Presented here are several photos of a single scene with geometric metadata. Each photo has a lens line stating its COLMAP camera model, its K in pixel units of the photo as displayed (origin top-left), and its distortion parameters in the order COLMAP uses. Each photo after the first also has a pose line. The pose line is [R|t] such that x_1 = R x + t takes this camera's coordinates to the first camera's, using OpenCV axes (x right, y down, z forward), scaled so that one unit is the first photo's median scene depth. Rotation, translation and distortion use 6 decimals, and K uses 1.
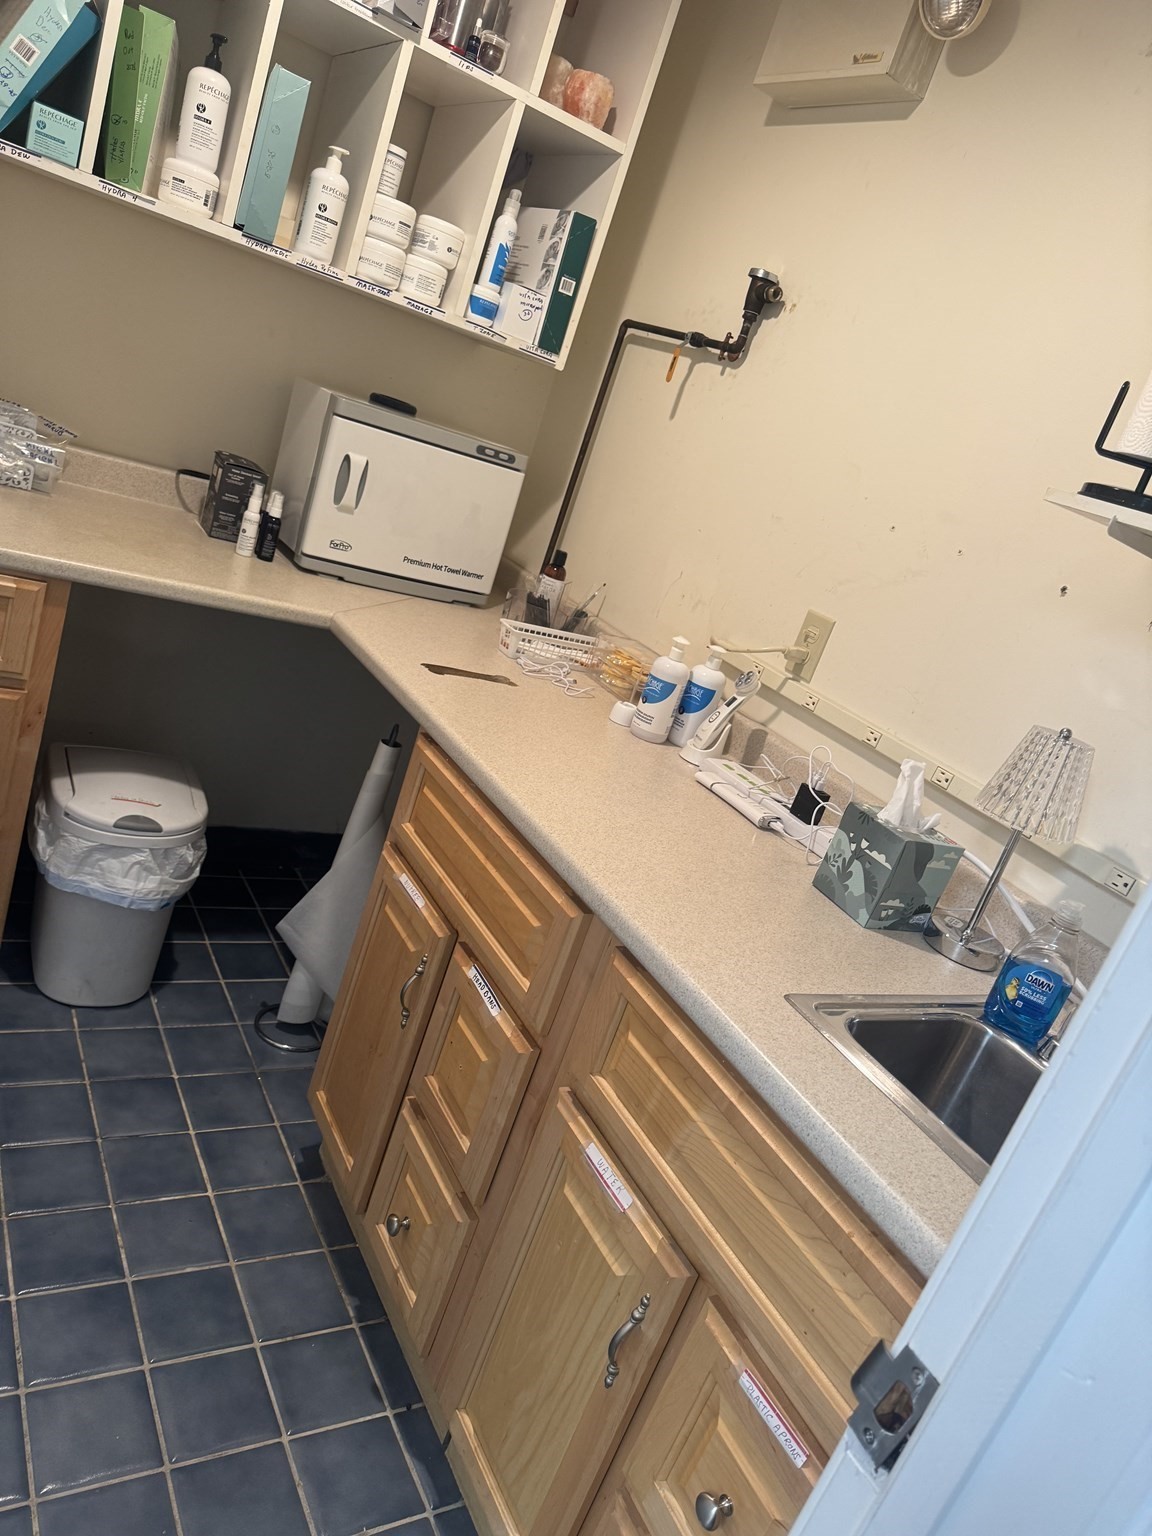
lens RADIAL K [[1087.5, 0, 579.2], [0, 1087.5, 773.1], [0, 0, 1]] dist [0.101126, -0.148443]
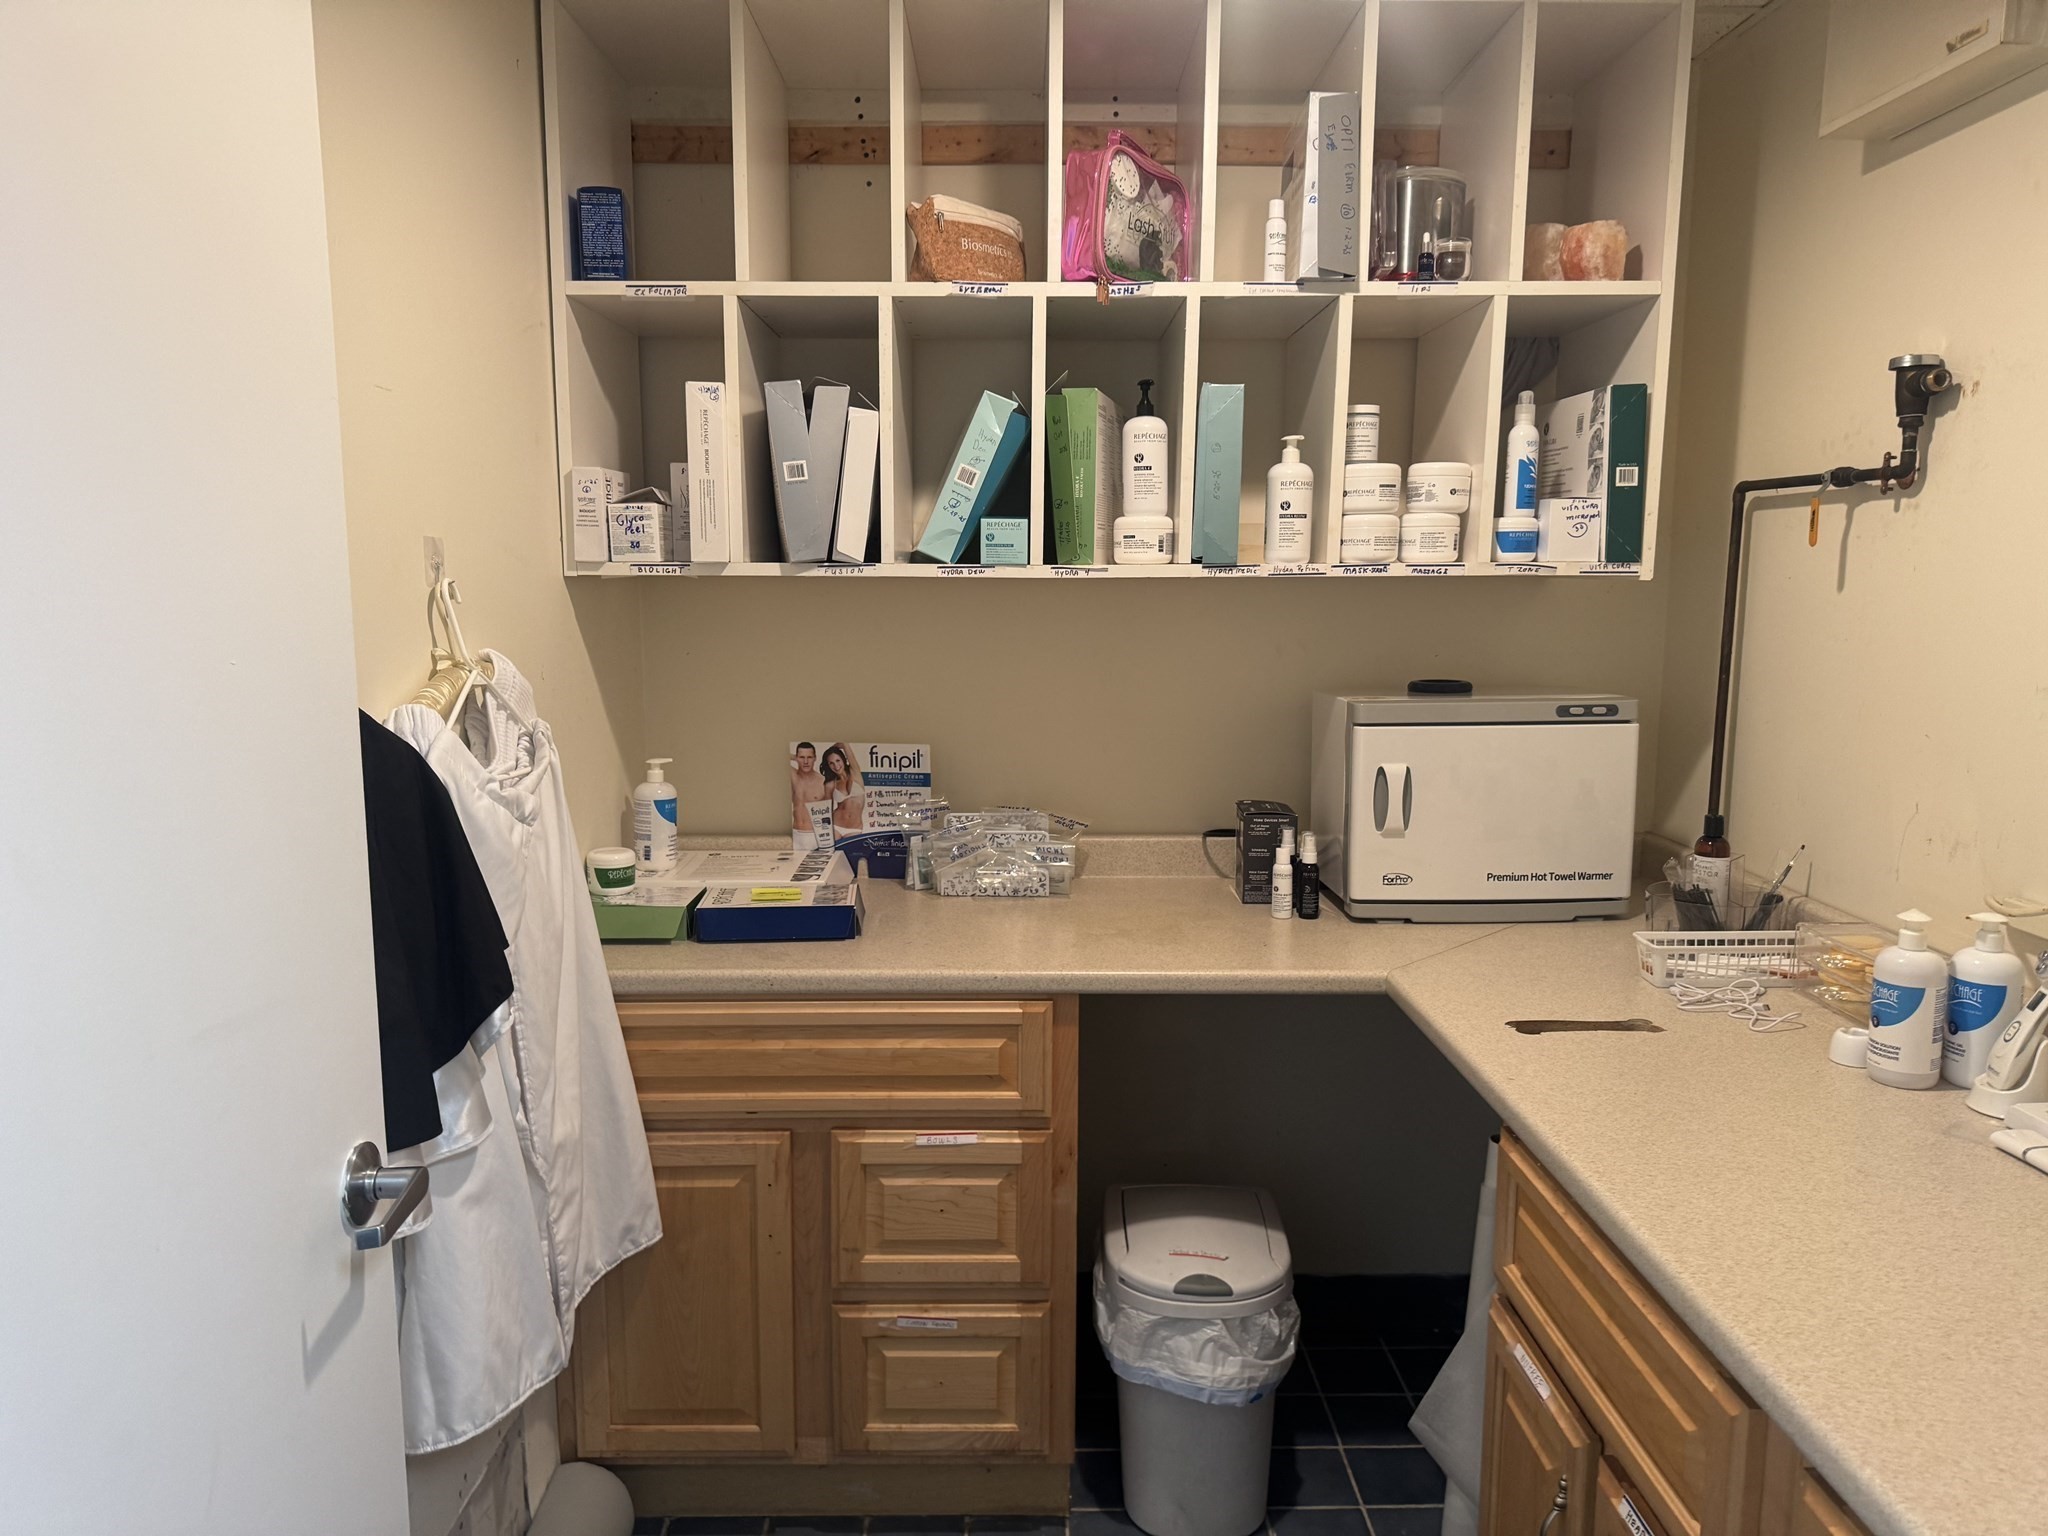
lens RADIAL K [[1431.8, 0, 1029.1], [0, 1431.8, 775.7], [0, 0, 1]] dist [0.134689, -0.207882]
pose [[0.825104, -0.251448, -0.505941, 0.120110], [0.108246, 0.949269, -0.295248, -0.006829], [0.554514, 0.188844, 0.810464, 0.028614]]
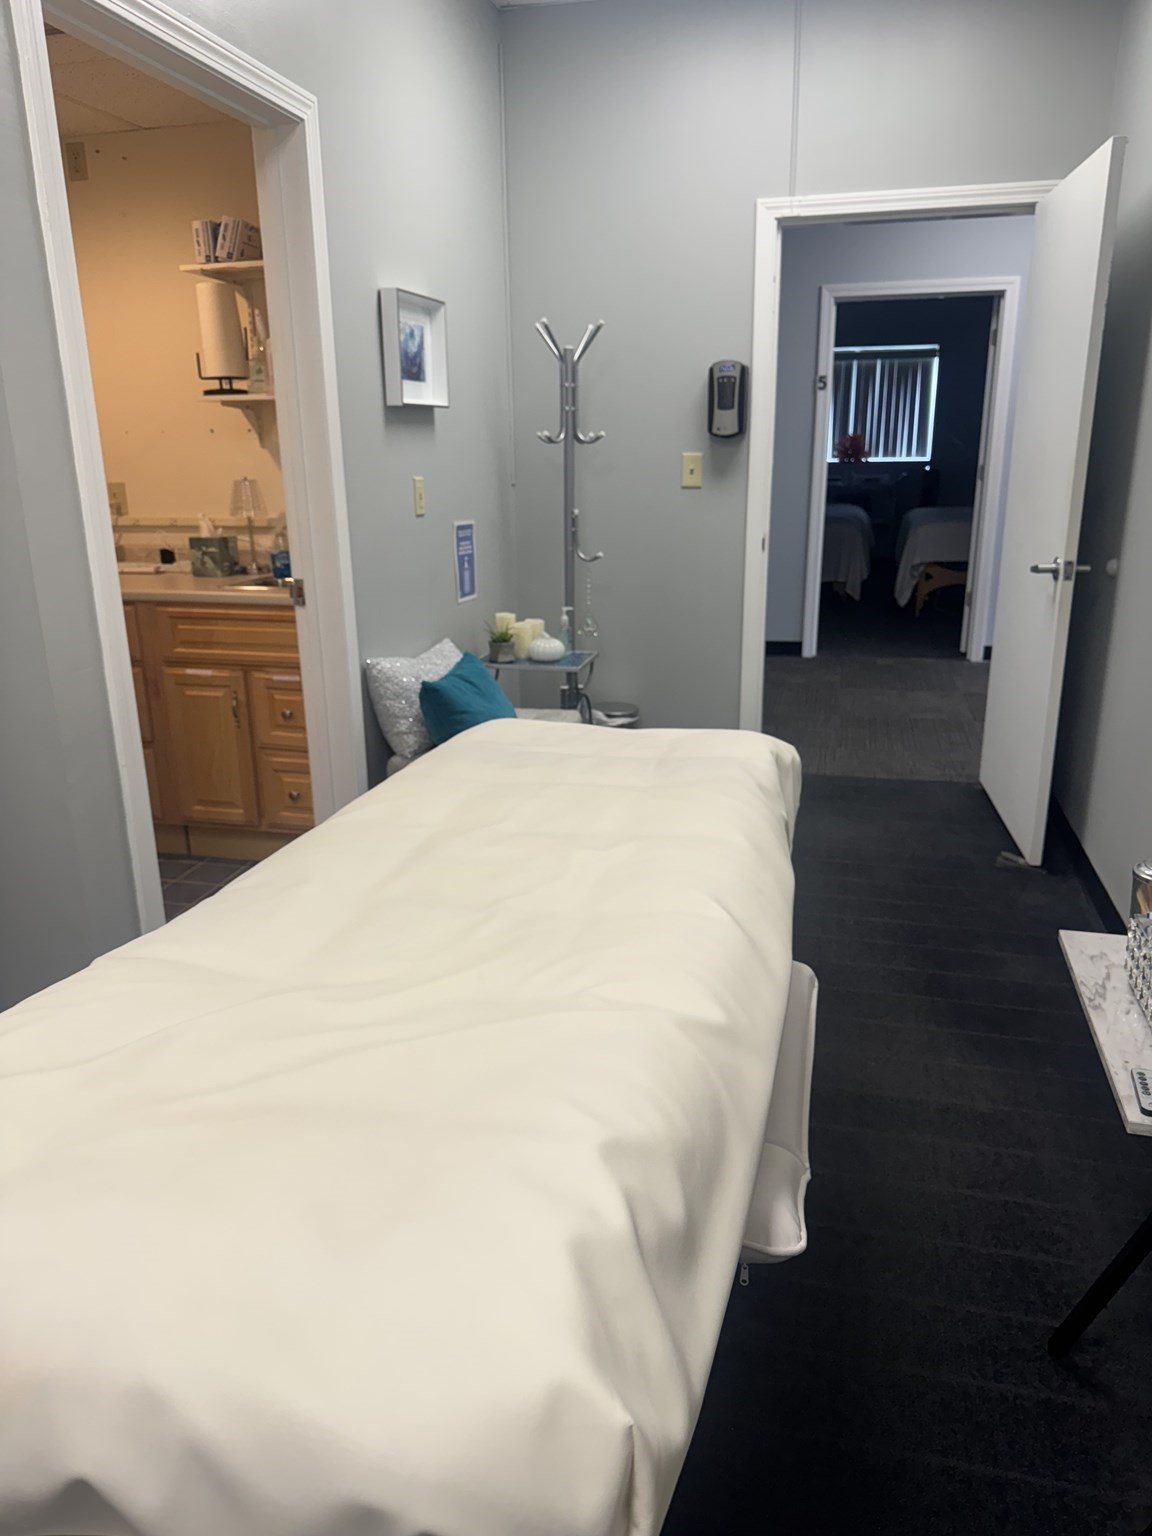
lens RADIAL K [[1090.4, 0, 570.0], [0, 1090.4, 773.8], [0, 0, 1]] dist [0.063829, -0.105545]
pose [[0.651386, -0.515983, 0.556289, -0.674991], [0.453403, 0.852575, 0.259888, 0.179348], [-0.608376, 0.082936, 0.789304, -1.151043]]
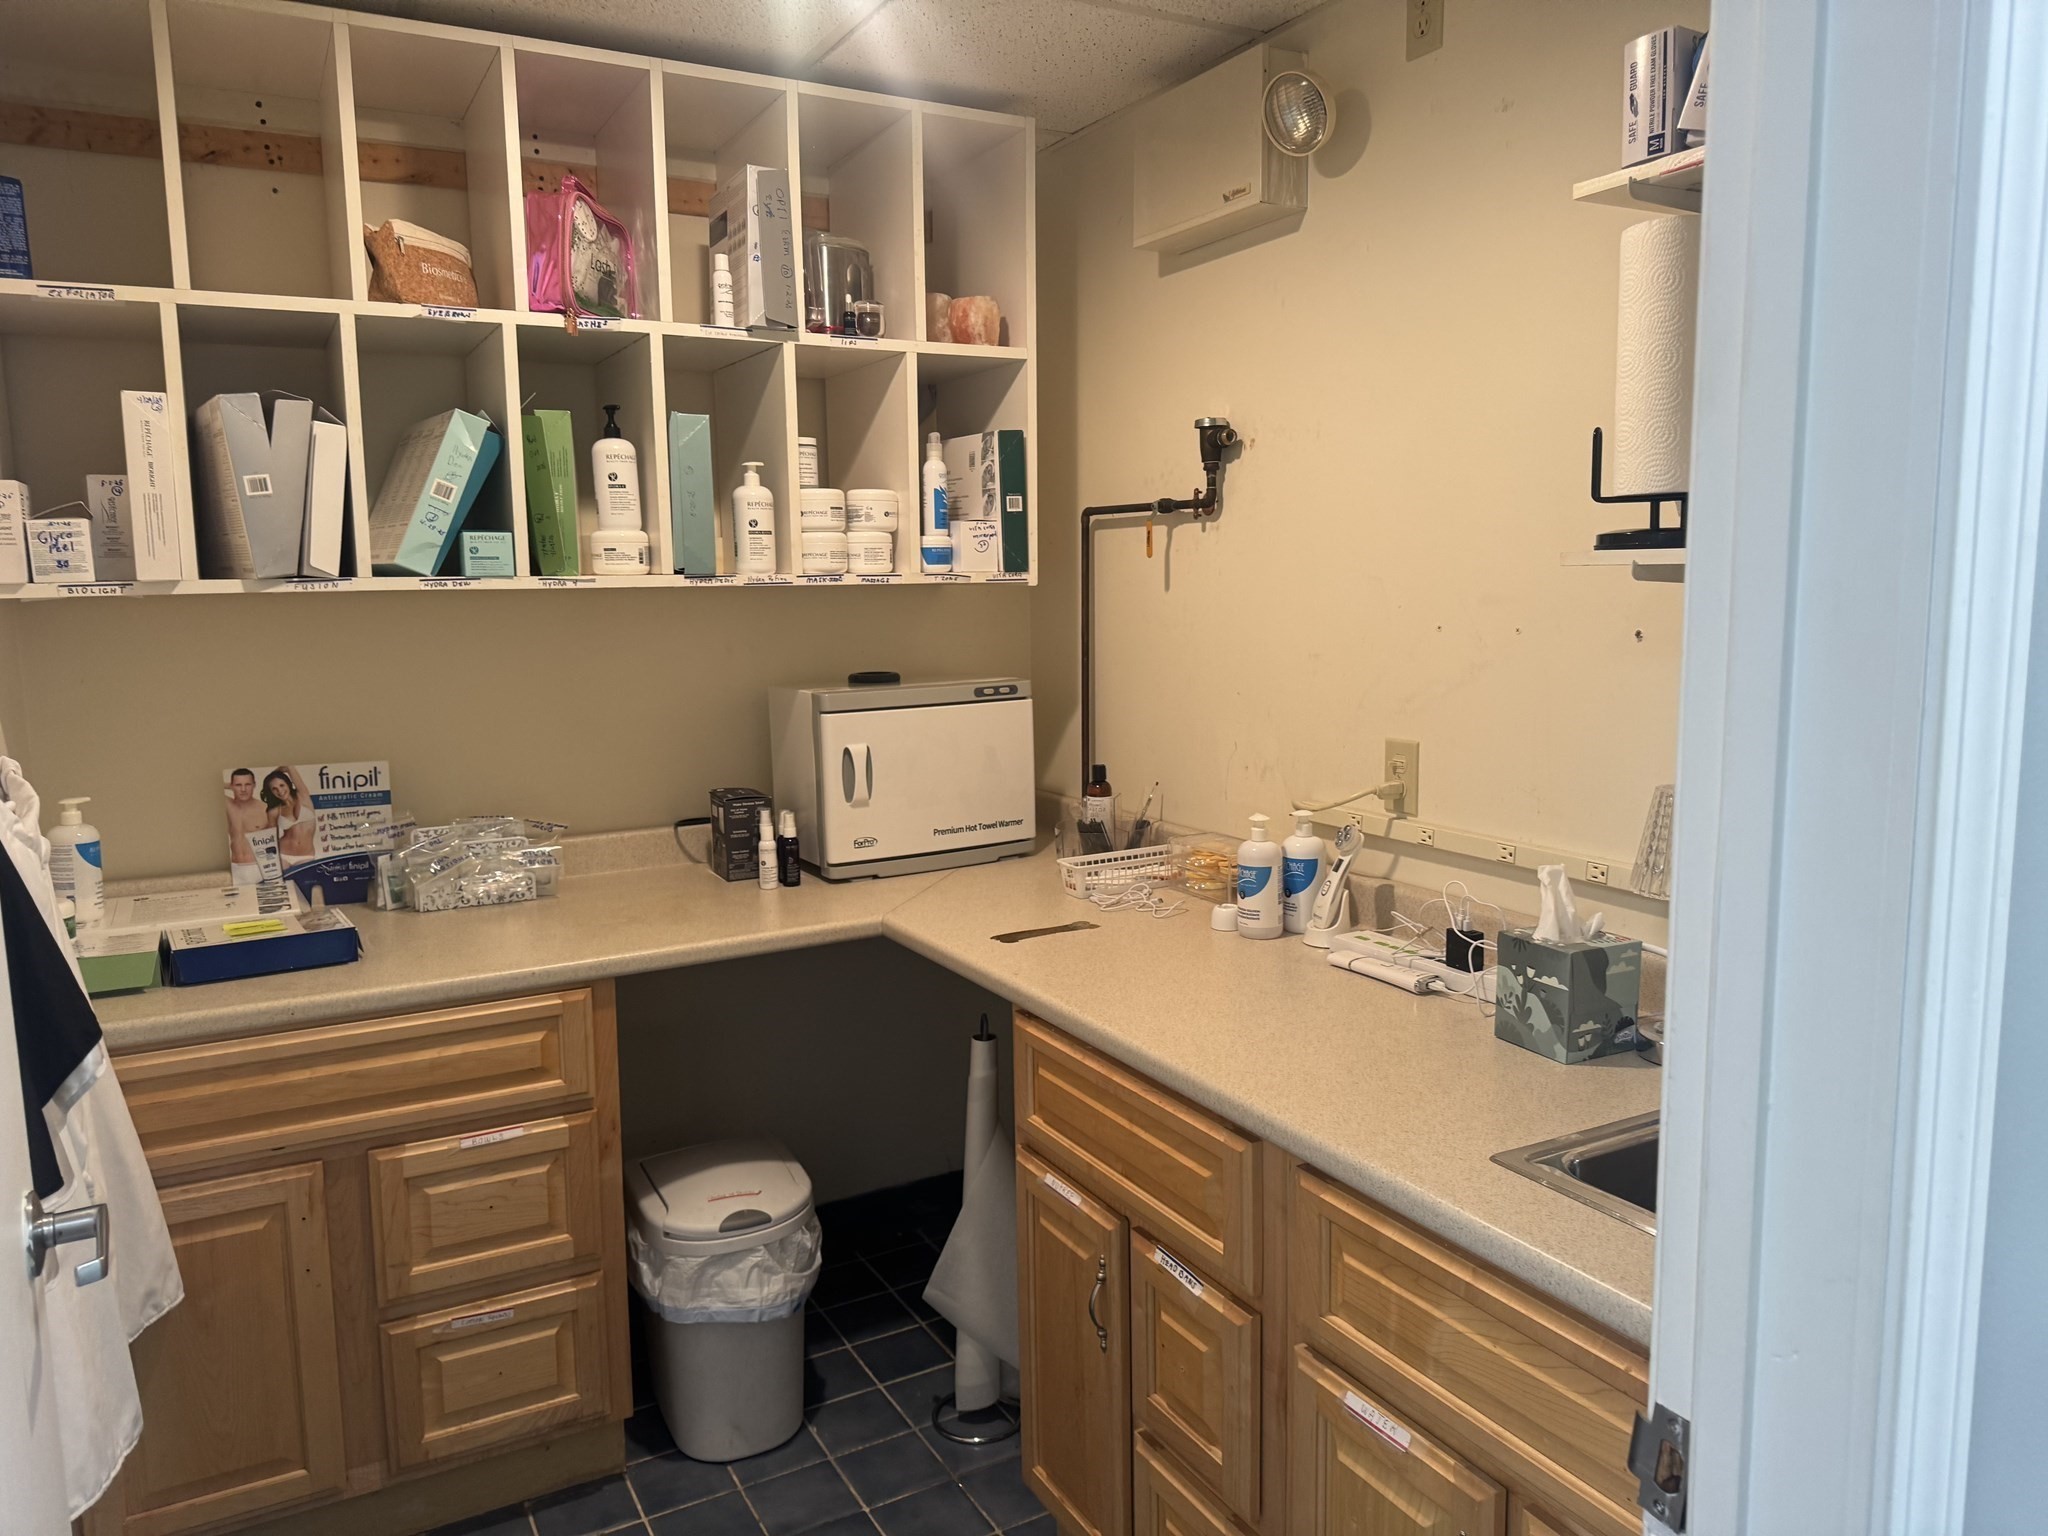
lens RADIAL K [[1431.4, 0, 1028.8], [0, 1431.4, 763.4], [0, 0, 1]] dist [0.189107, -0.391206]
pose [[0.941584, -0.330362, -0.065433, 0.008732], [0.311685, 0.928411, -0.202253, 0.015244], [0.127565, 0.170043, 0.977145, -0.177095]]
